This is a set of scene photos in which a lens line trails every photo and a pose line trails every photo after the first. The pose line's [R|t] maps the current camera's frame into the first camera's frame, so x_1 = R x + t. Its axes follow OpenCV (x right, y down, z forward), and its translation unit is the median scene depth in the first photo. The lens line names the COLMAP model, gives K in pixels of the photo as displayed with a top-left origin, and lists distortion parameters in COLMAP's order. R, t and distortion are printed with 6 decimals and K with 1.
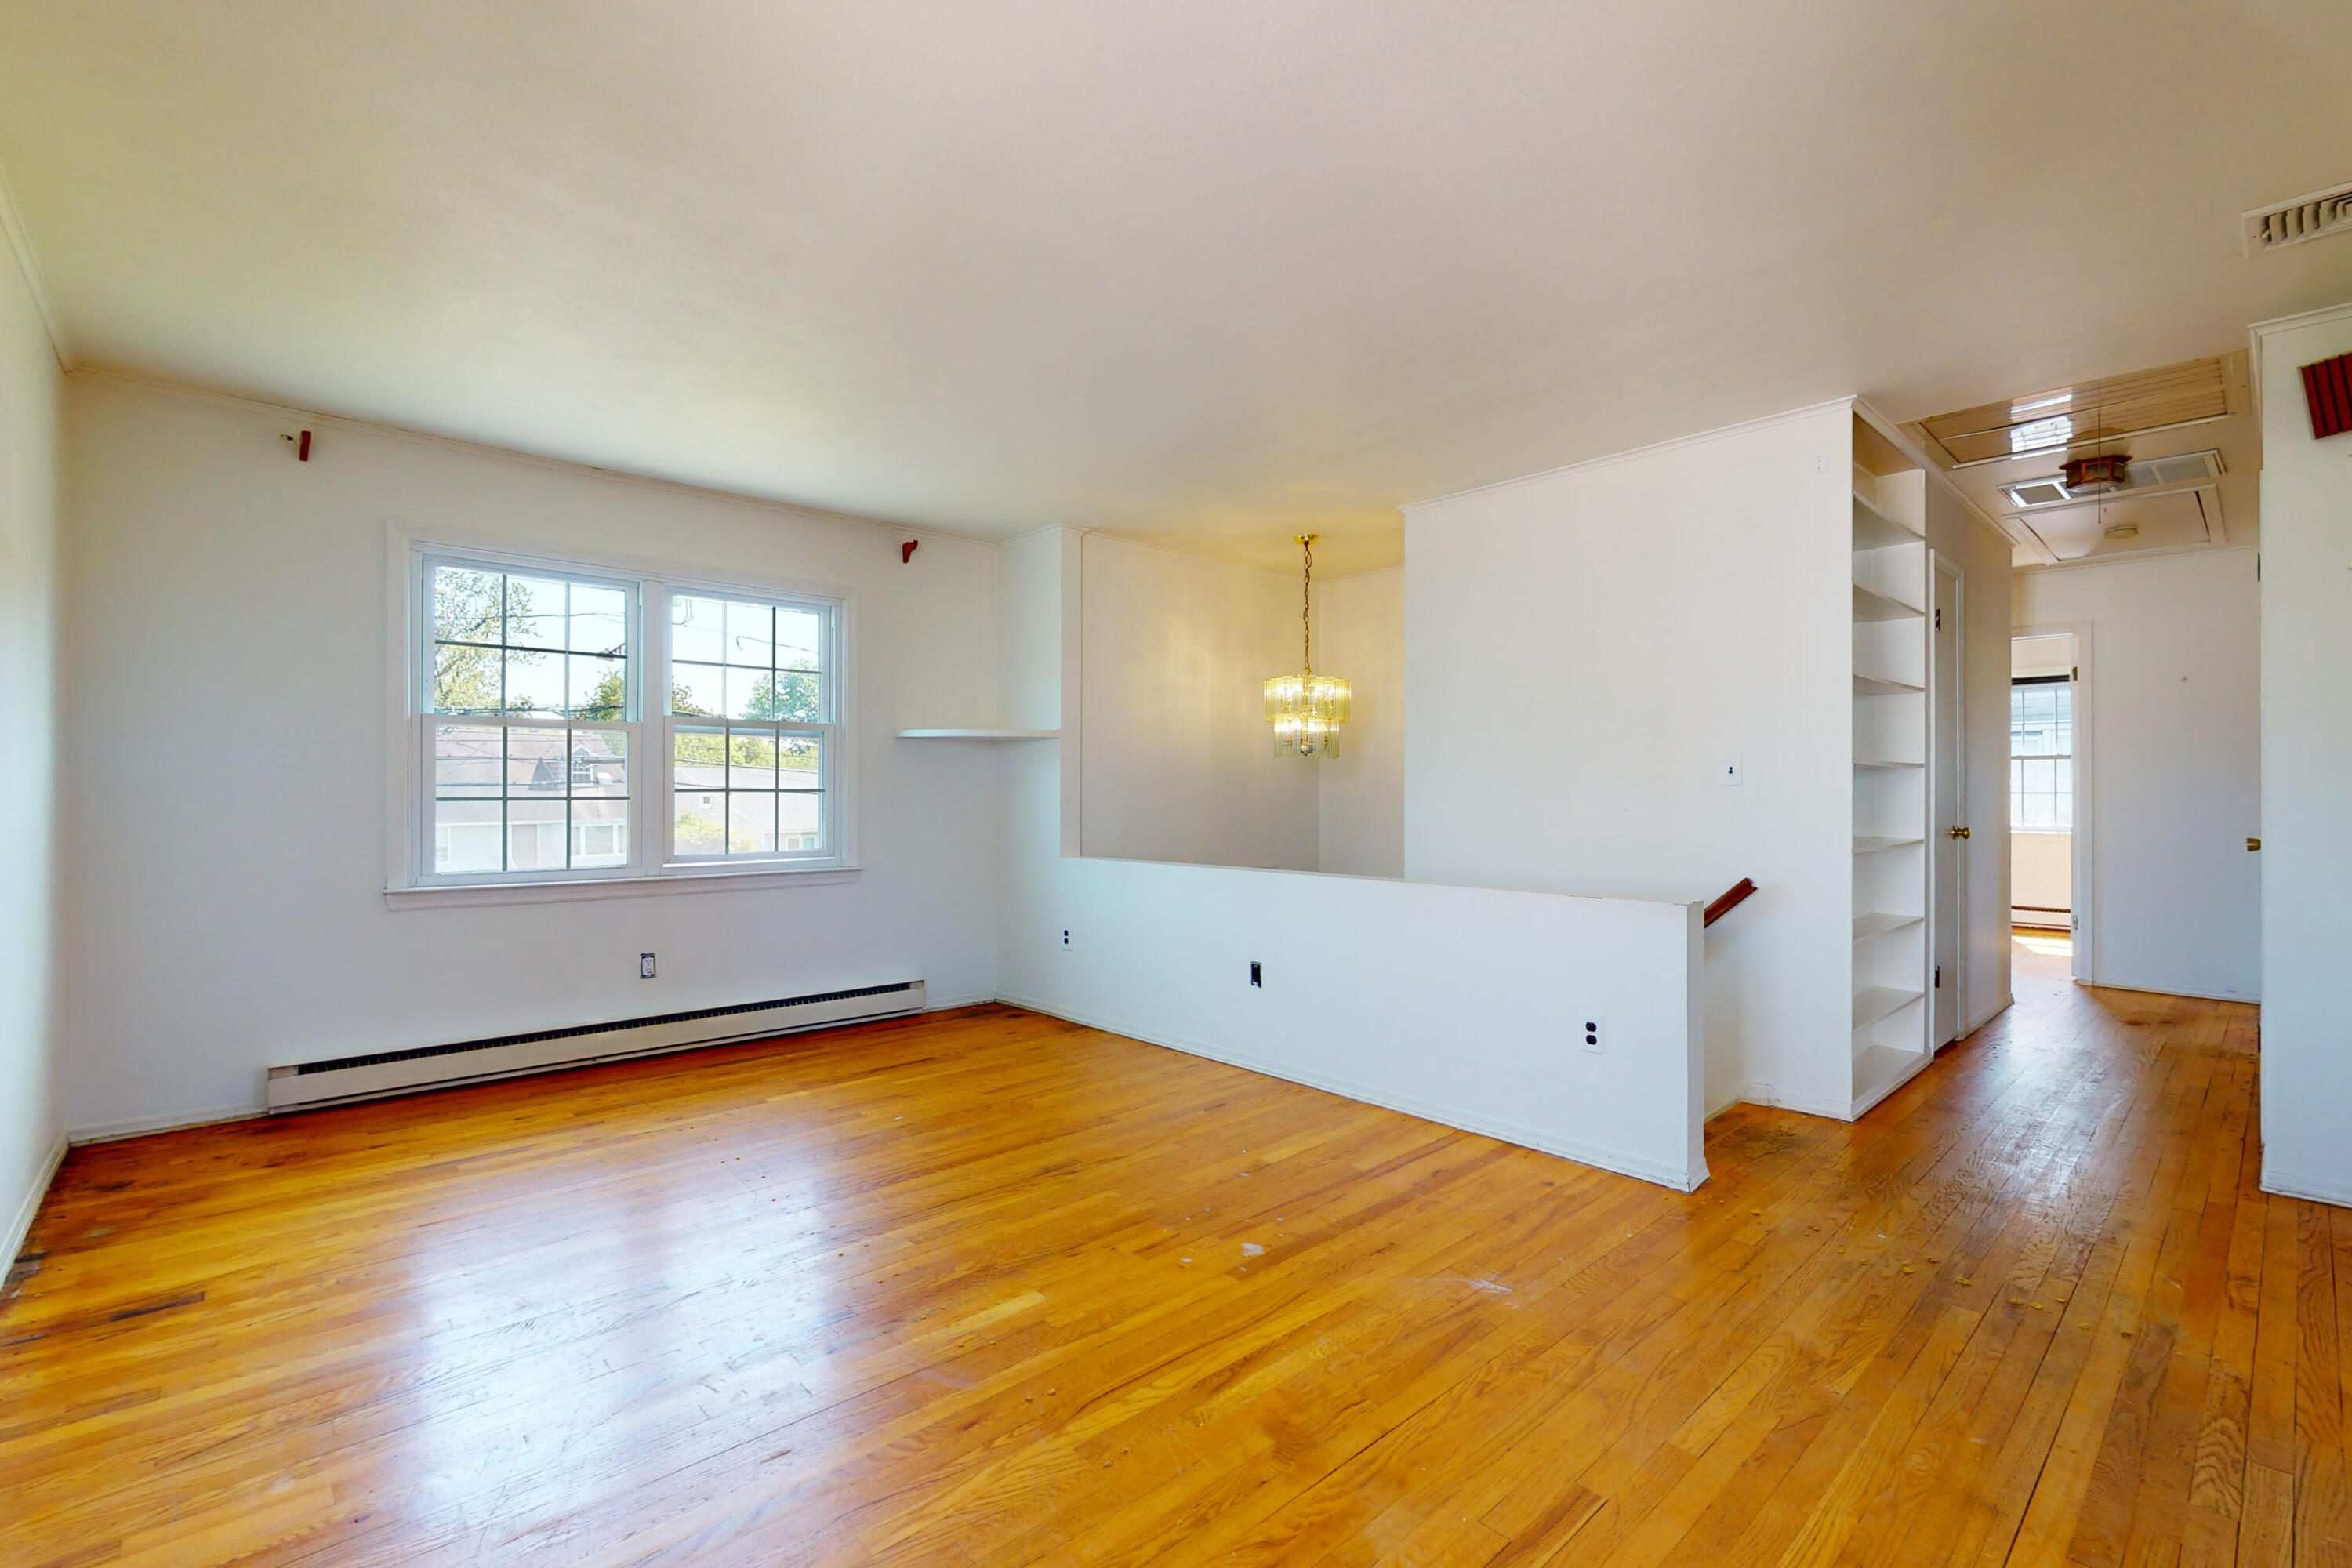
lens RADIAL K [[1023.4, 0, 1165.1], [0, 1023.4, 770.8], [0, 0, 1]] dist [0.000201, 0.000133]
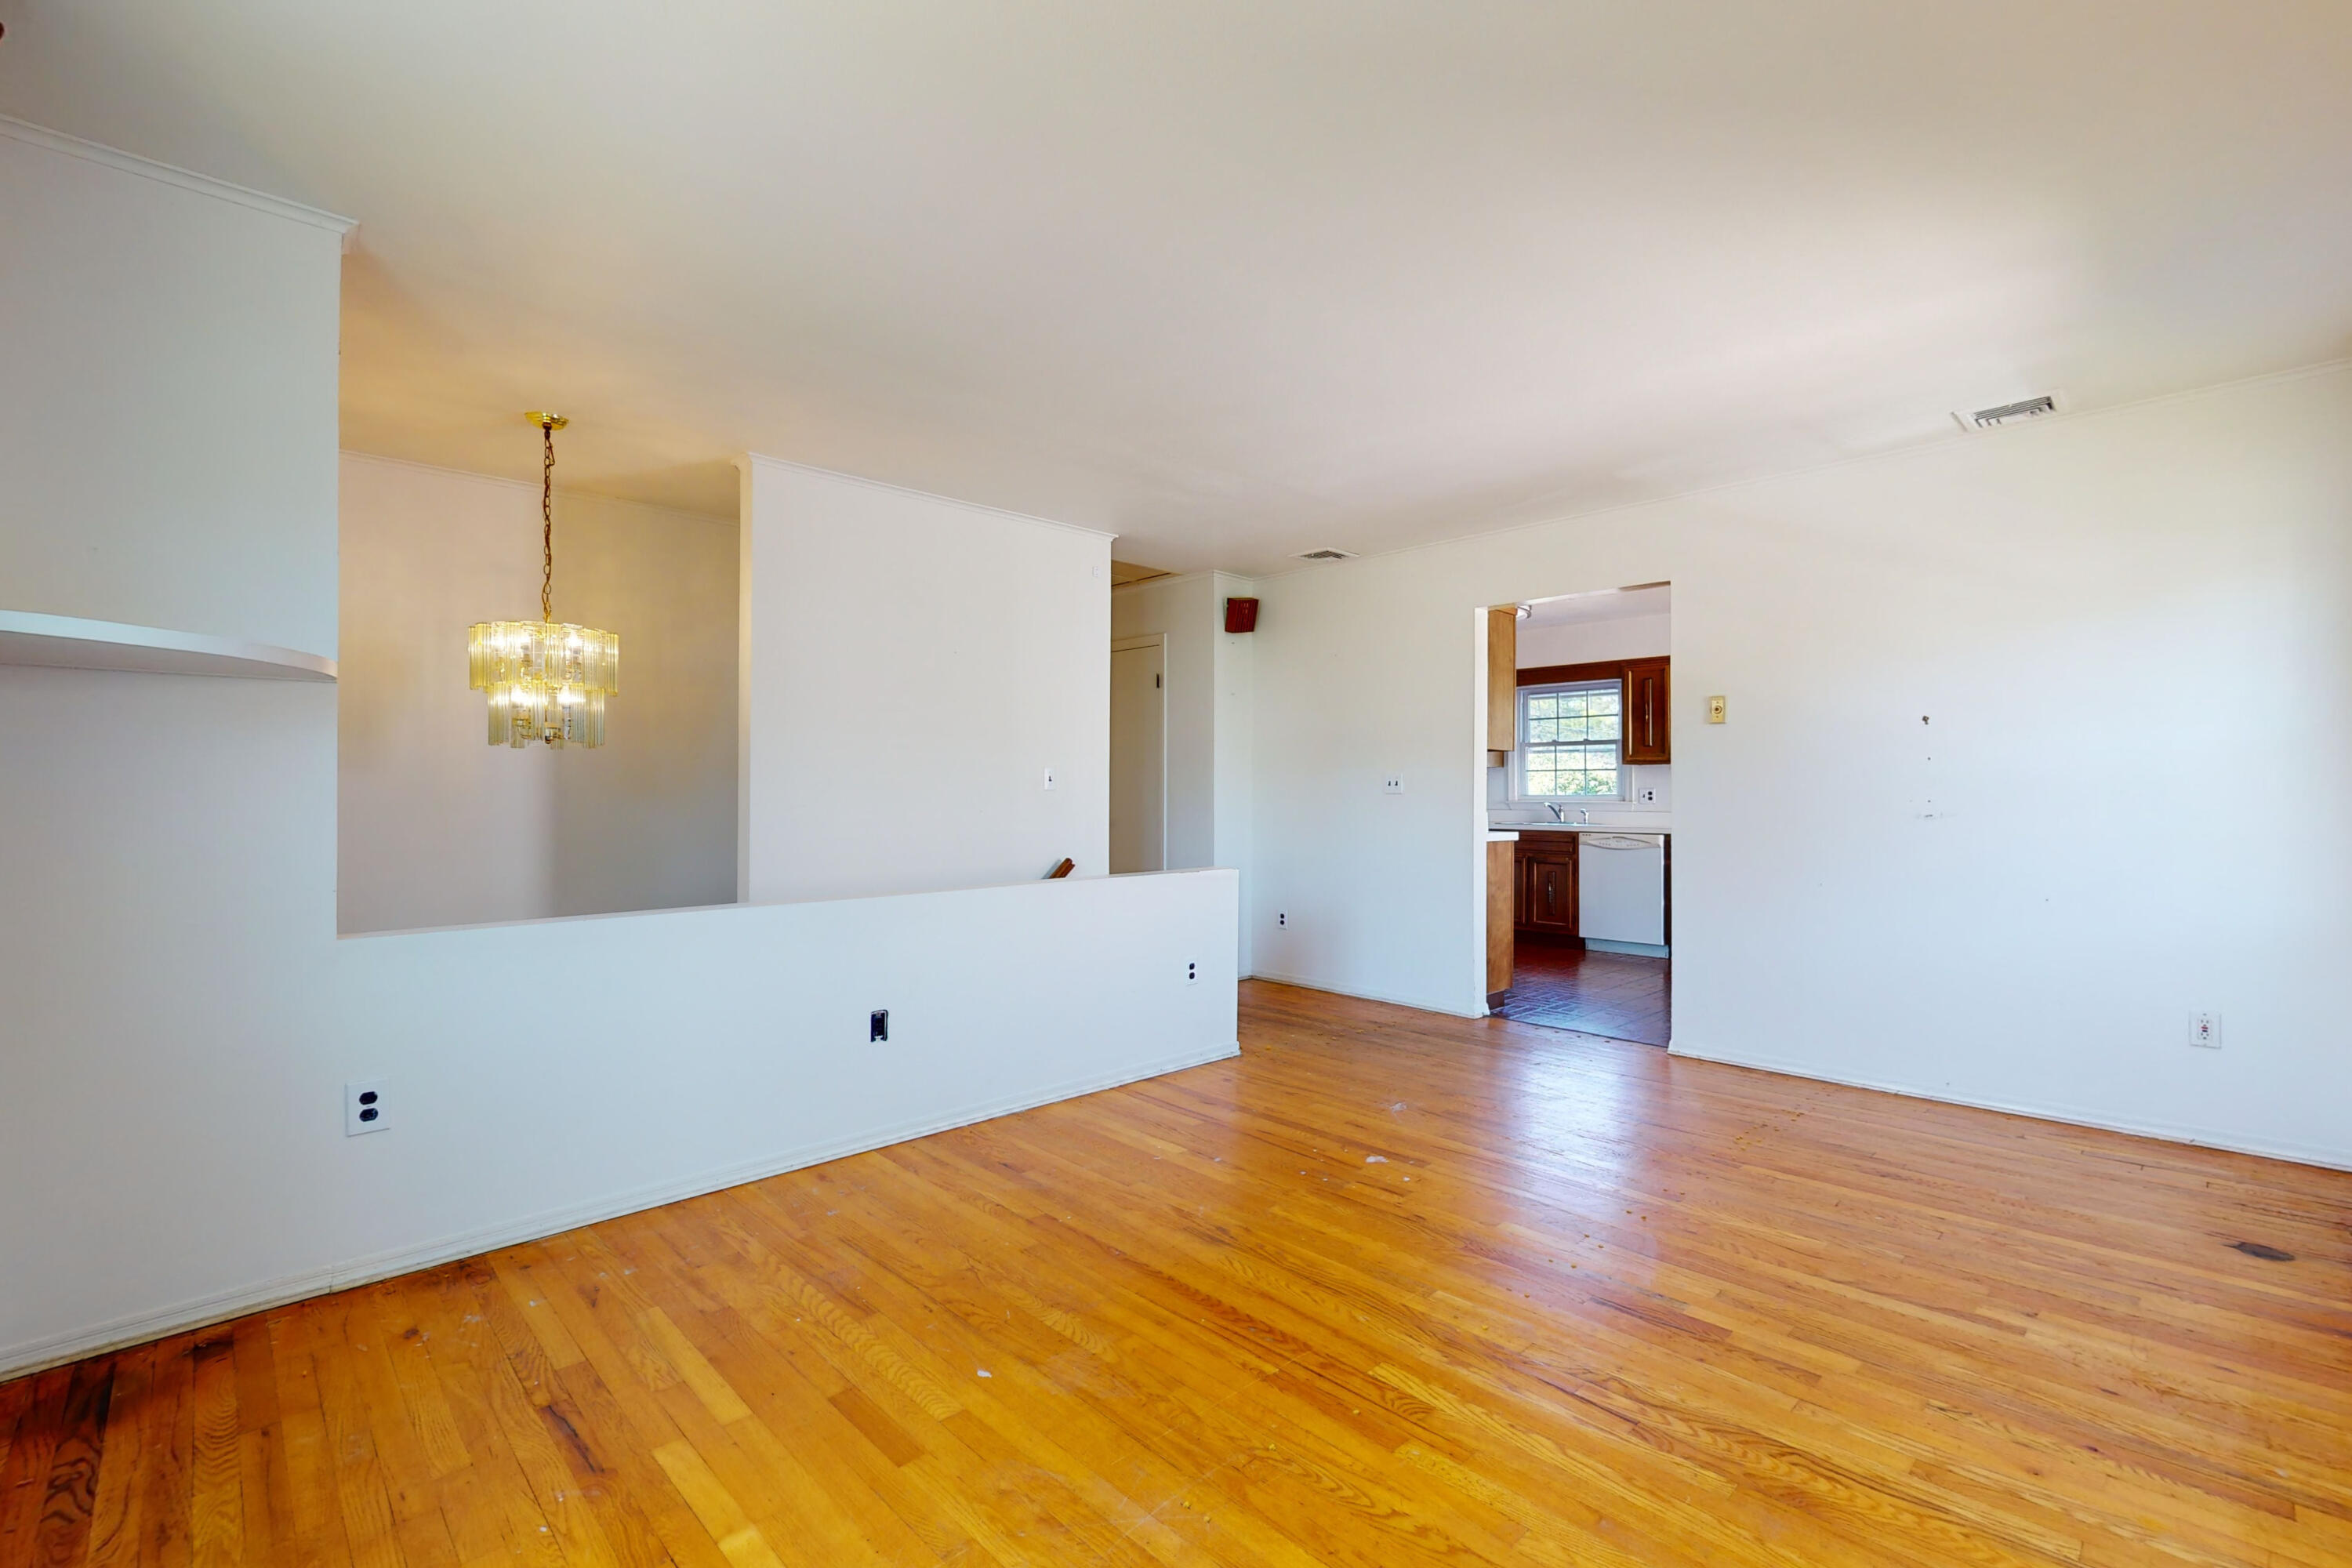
lens RADIAL K [[1039.2, 0, 1202.0], [0, 1039.2, 789.7], [0, 0, 1]] dist [-0.001095, -0.000037]
pose [[-0.044767, -0.002988, 0.998993, -0.835329], [-0.023164, 0.999730, 0.001953, 0.007476], [-0.998729, -0.023053, -0.044824, 0.898662]]
